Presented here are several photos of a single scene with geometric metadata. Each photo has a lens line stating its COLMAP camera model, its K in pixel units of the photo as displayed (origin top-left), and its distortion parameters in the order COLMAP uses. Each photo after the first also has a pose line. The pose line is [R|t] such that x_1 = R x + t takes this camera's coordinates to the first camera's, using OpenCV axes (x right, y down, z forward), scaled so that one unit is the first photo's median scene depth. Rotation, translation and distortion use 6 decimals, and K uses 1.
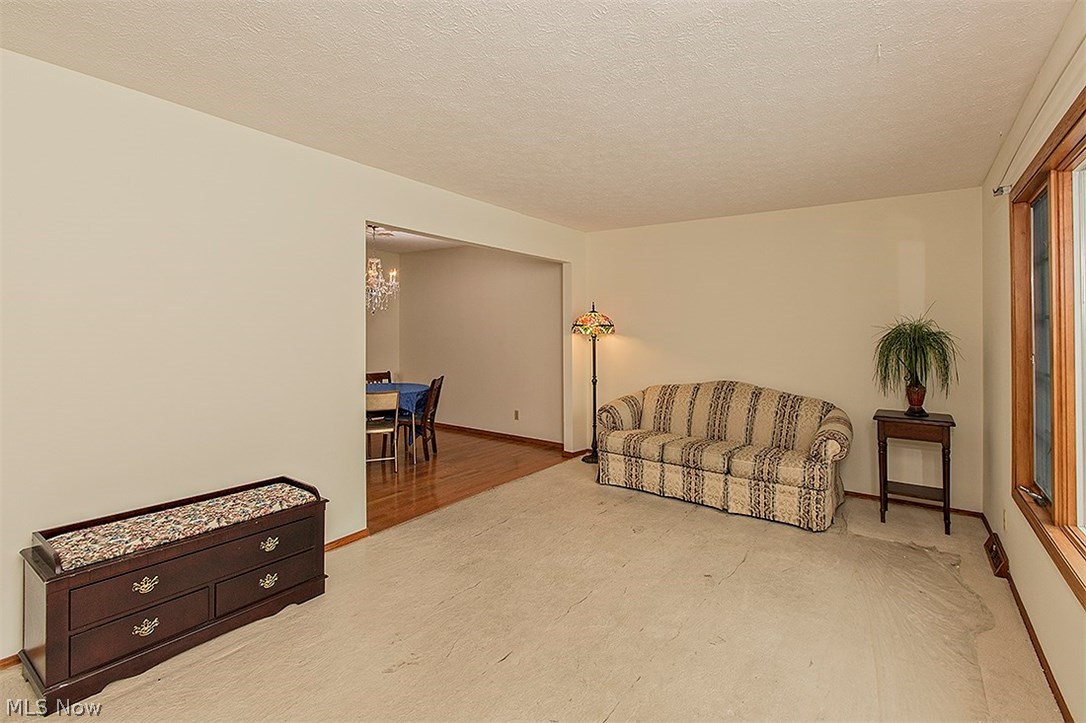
lens RADIAL K [[539.4, 0, 489.5], [0, 539.4, 313.1], [0, 0, 1]] dist [-0.001724, 0.000648]
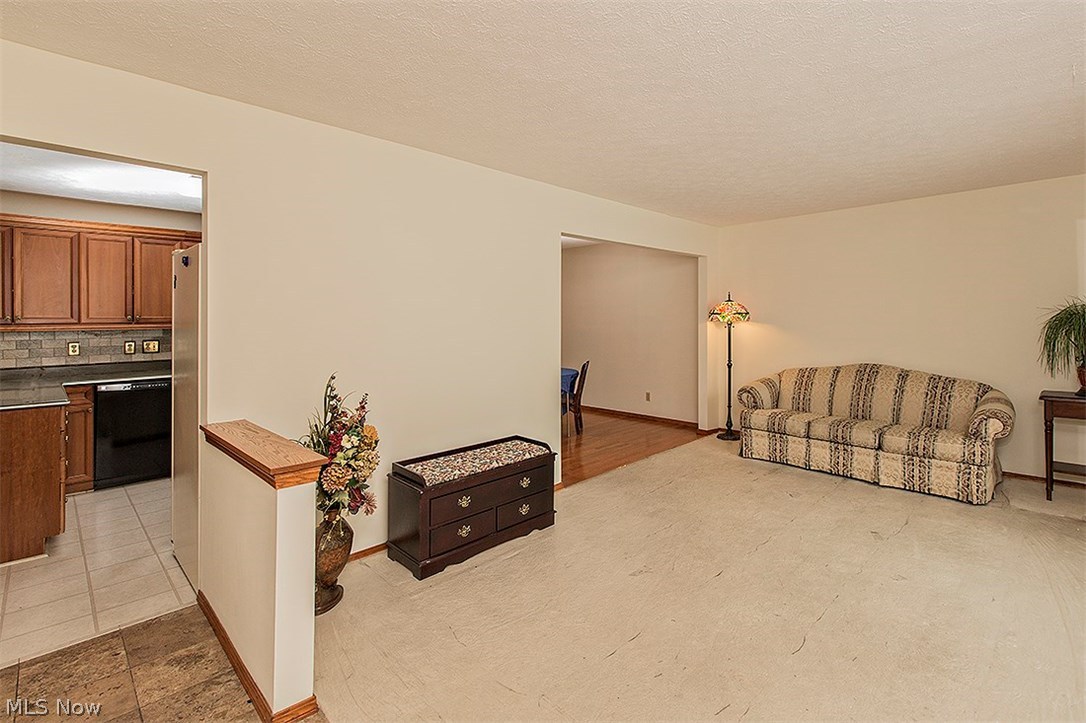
lens RADIAL K [[500.4, 0, 505.9], [0, 500.4, 321.5], [0, 0, 1]] dist [0.005271, -0.003537]
pose [[0.983391, -0.020538, -0.180336, -0.100403], [0.026544, 0.999168, 0.030953, -0.005730], [0.179551, -0.035226, 0.983118, -0.101577]]
